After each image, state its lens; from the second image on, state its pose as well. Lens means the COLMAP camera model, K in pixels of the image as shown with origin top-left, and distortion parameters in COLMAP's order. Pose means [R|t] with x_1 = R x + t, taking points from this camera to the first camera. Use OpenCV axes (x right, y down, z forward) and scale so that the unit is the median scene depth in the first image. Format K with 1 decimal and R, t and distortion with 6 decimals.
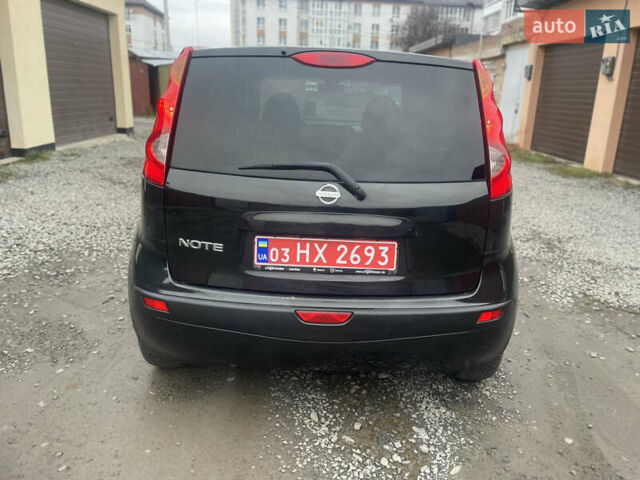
lens RADIAL K [[491.7, 0, 330.4], [0, 491.7, 238.6], [0, 0, 1]] dist [0.101780, -0.149011]
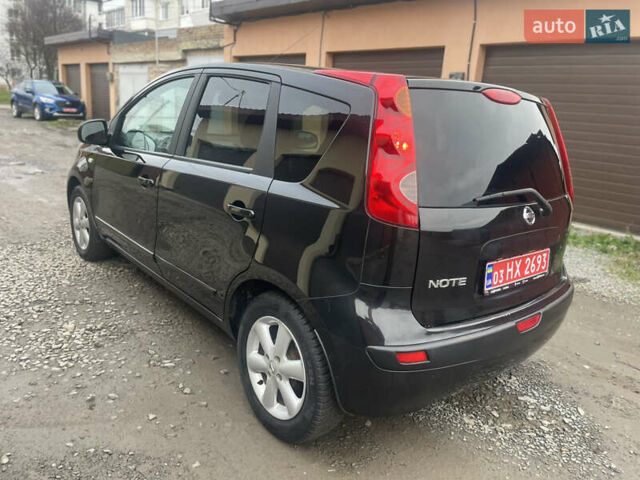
lens RADIAL K [[491.7, 0, 330.4], [0, 491.7, 238.6], [0, 0, 1]] dist [0.101780, -0.149011]
pose [[0.739894, -0.143177, 0.657311, -1.057490], [0.141169, 0.988378, 0.056385, -0.159756], [-0.657745, 0.051073, 0.751507, 0.422073]]
